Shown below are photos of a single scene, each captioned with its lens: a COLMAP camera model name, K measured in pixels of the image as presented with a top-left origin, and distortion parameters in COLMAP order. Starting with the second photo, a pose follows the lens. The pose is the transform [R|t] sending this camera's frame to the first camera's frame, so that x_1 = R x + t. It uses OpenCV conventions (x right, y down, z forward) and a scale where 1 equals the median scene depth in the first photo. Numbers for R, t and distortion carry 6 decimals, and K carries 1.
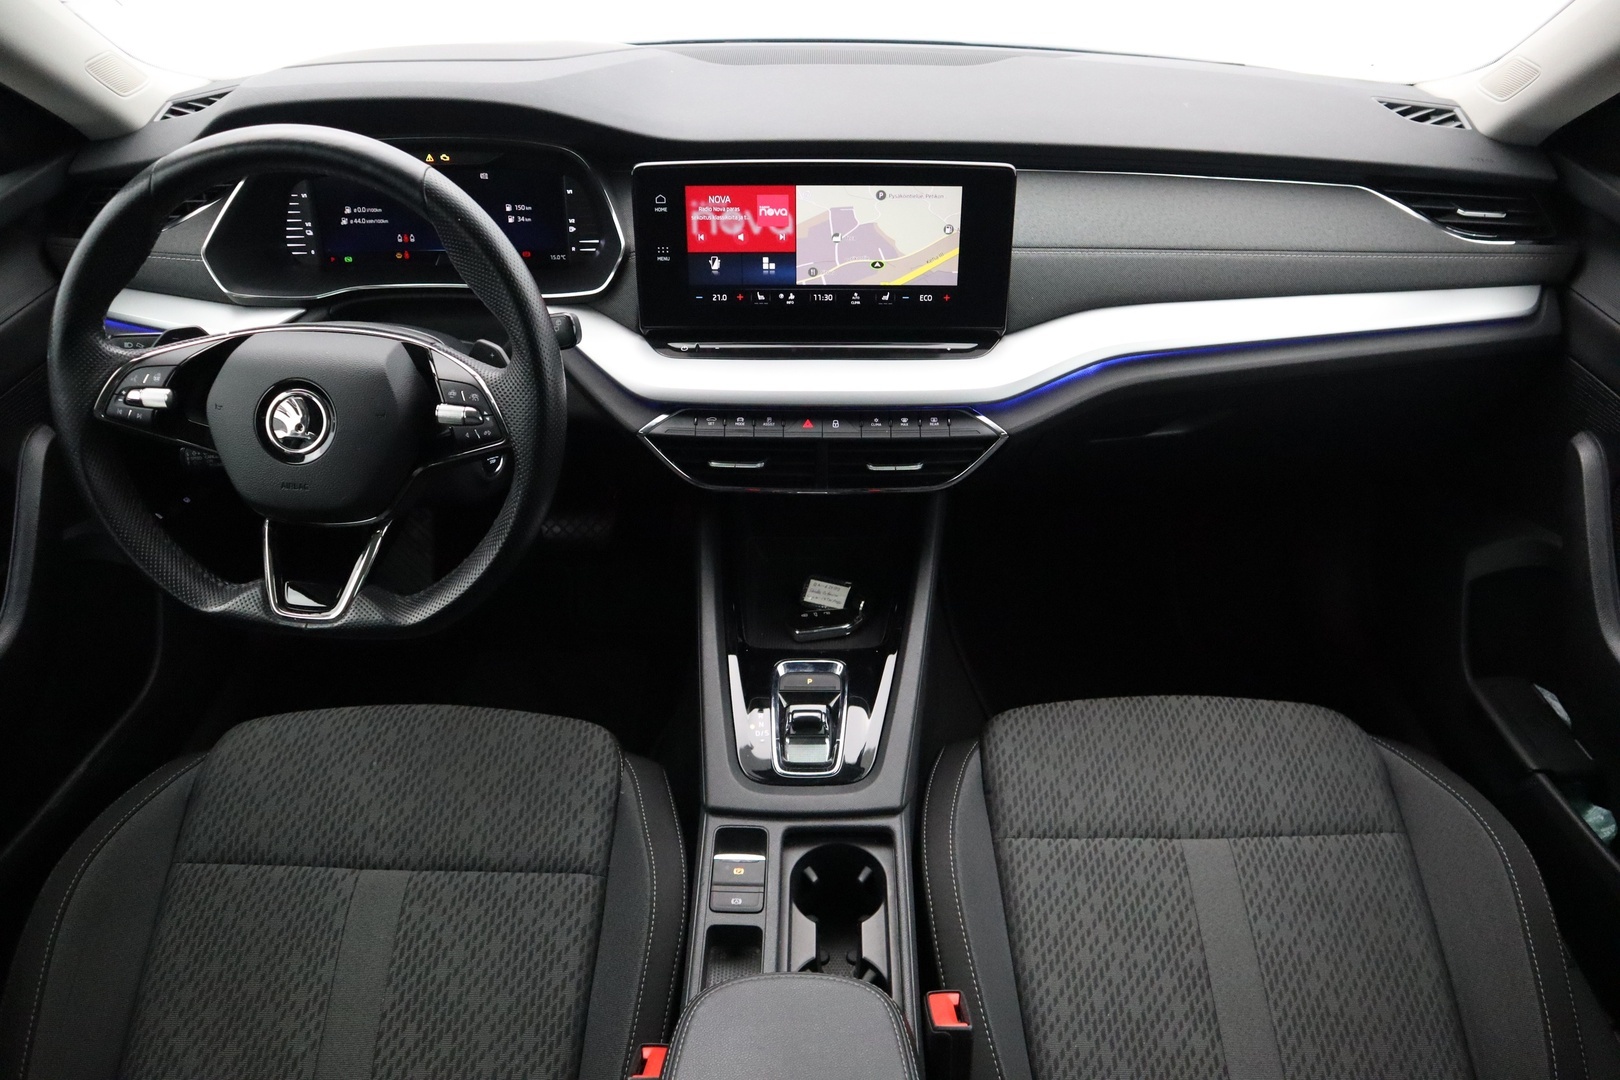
lens RADIAL K [[1124.6, 0, 810.0], [0, 1124.6, 540.0], [0, 0, 1]] dist [-0.141154, 0.103409]
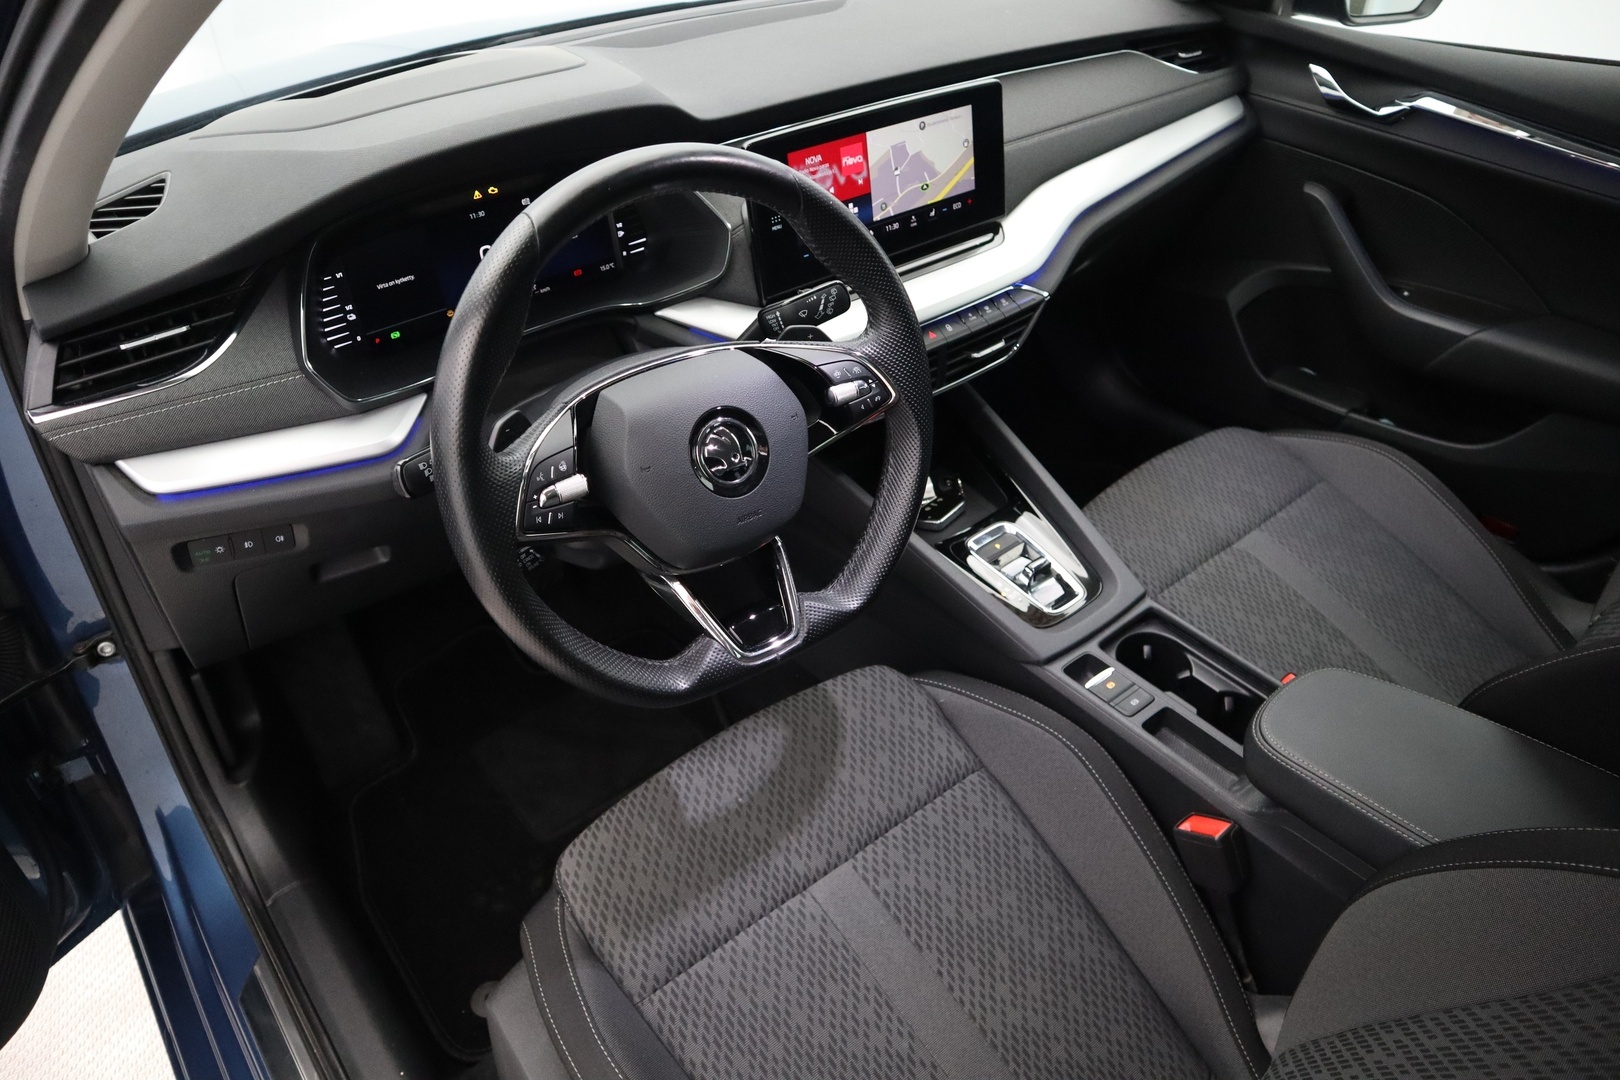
lens RADIAL K [[1124.6, 0, 810.0], [0, 1124.6, 540.0], [0, 0, 1]] dist [-0.141154, 0.103409]
pose [[0.772148, -0.395039, 0.497726, -0.764902], [0.378200, 0.915136, 0.139611, -0.121537], [-0.510639, 0.080439, 0.856024, 0.115172]]
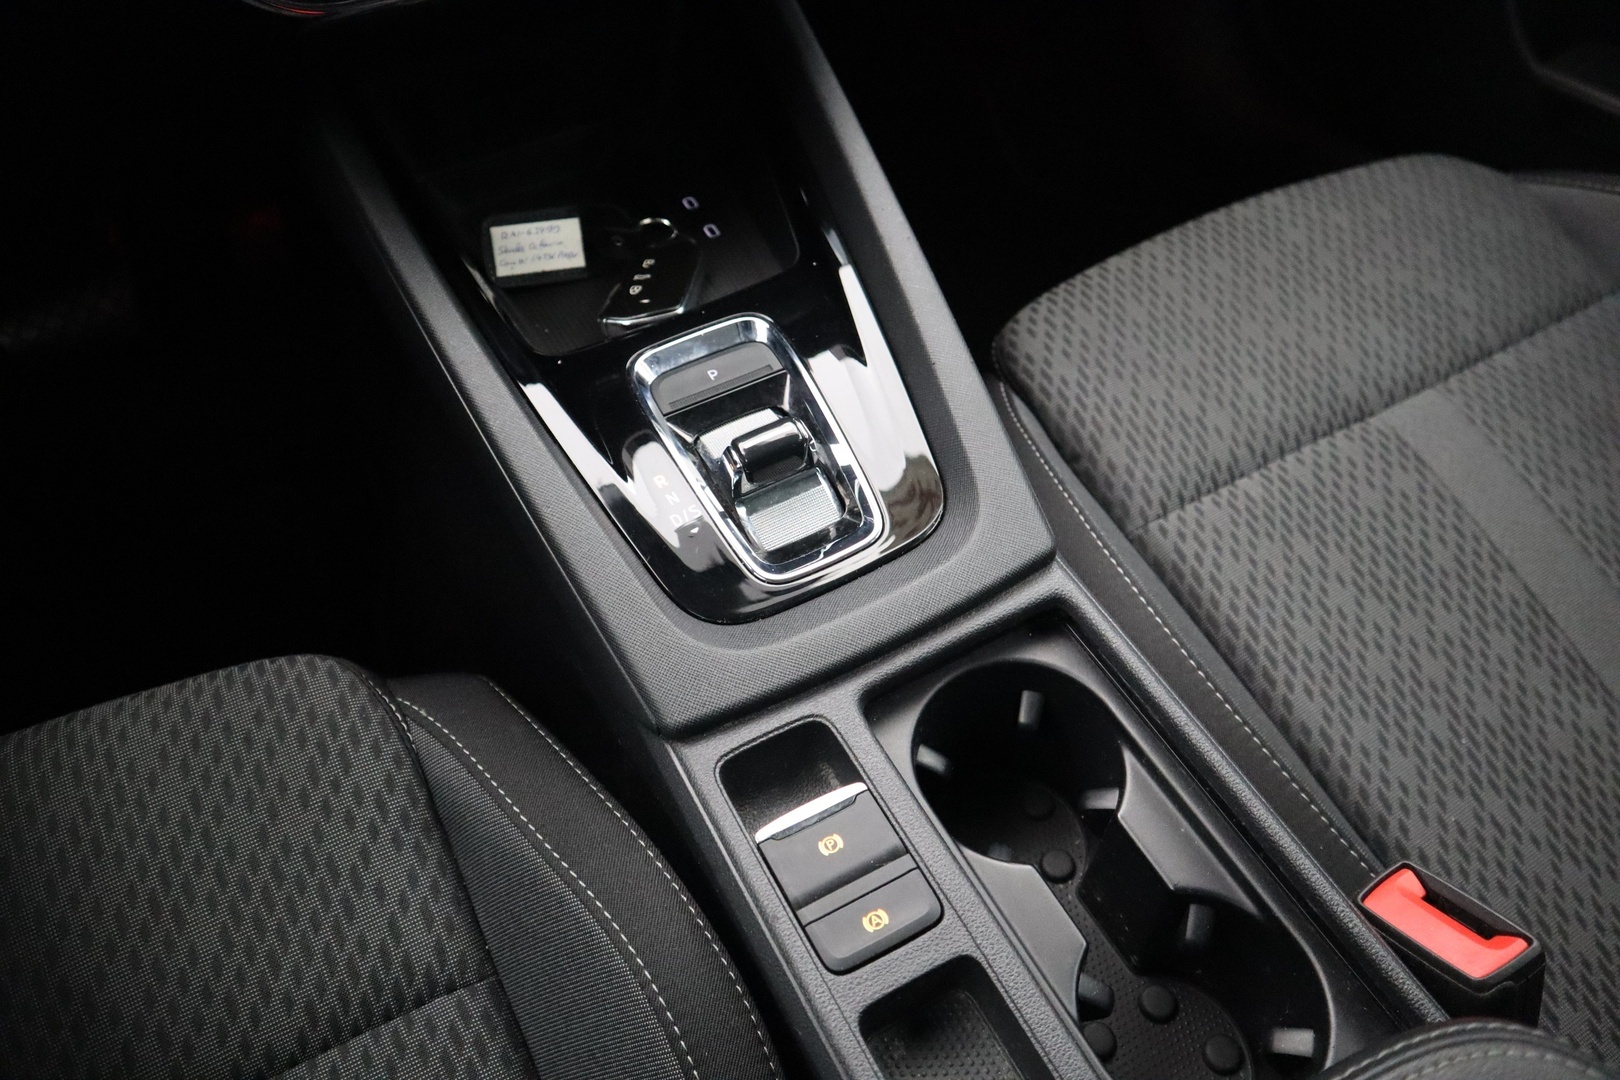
lens RADIAL K [[1130.0, 0, 808.0], [0, 1130.0, 555.3], [0, 0, 1]] dist [-0.136289, 0.097279]
pose [[0.876458, -0.395872, 0.274056, -0.127729], [0.311421, 0.900204, 0.304384, 0.068349], [-0.367203, -0.181434, 0.912274, 0.585302]]
